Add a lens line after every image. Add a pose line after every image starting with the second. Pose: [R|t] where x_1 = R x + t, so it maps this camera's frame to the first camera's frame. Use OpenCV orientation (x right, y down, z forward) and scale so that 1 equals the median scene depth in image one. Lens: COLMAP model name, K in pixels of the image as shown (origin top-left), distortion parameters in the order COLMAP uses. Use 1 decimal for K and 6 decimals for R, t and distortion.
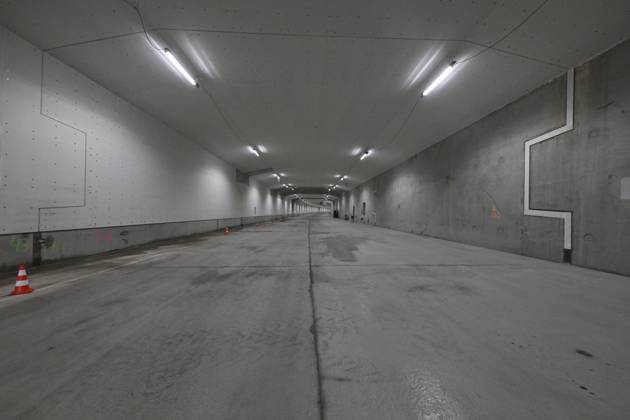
lens RADIAL K [[249.1, 0, 313.8], [0, 249.1, 212.9], [0, 0, 1]] dist [-0.000643, 0.000178]
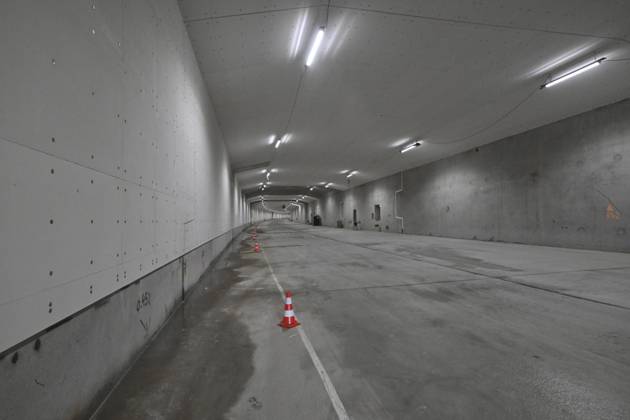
lens RADIAL K [[334.7, 0, 312.9], [0, 334.7, 209.6], [0, 0, 1]] dist [0.004414, 0.000751]
pose [[0.985096, -0.026792, 0.169908, -0.364440], [0.031594, 0.999172, -0.025623, -0.009475], [-0.169081, 0.030610, 0.985127, -0.037078]]
